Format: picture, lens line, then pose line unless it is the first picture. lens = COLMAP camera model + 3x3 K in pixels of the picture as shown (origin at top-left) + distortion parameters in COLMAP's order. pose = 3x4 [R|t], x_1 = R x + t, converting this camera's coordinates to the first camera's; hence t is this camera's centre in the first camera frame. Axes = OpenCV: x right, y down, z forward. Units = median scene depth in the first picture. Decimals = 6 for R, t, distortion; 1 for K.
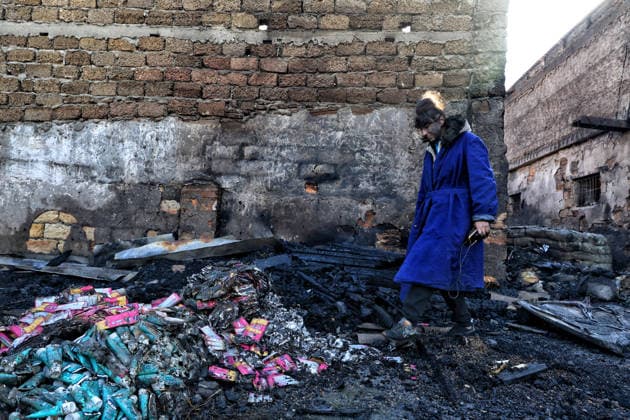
lens RADIAL K [[424.4, 0, 315.8], [0, 424.4, 214.8], [0, 0, 1]] dist [-0.004429, 0.001778]
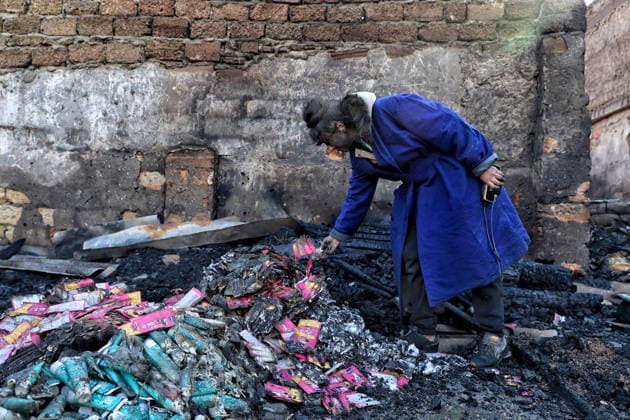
lens RADIAL K [[532.5, 0, 315.0], [0, 532.5, 210.0], [0, 0, 1]] dist [0.006340, -0.002775]
pose [[0.999813, -0.014169, 0.013183, -0.061306], [0.013776, 0.999471, 0.029463, 0.010305], [-0.013593, -0.029276, 0.999479, 0.027750]]
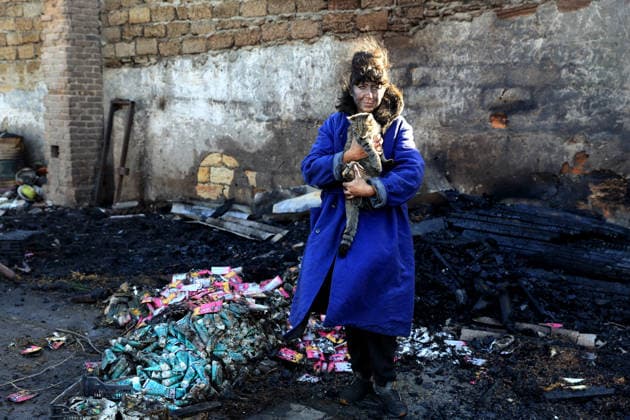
lens RADIAL K [[680.3, 0, 316.7], [0, 680.3, 214.1], [0, 0, 1]] dist [0.009965, 0.006236]
pose [[0.886809, 0.032045, -0.461023, 0.259243], [0.054001, 0.983573, 0.172242, -0.124686], [0.458970, -0.177641, 0.870512, -0.206520]]
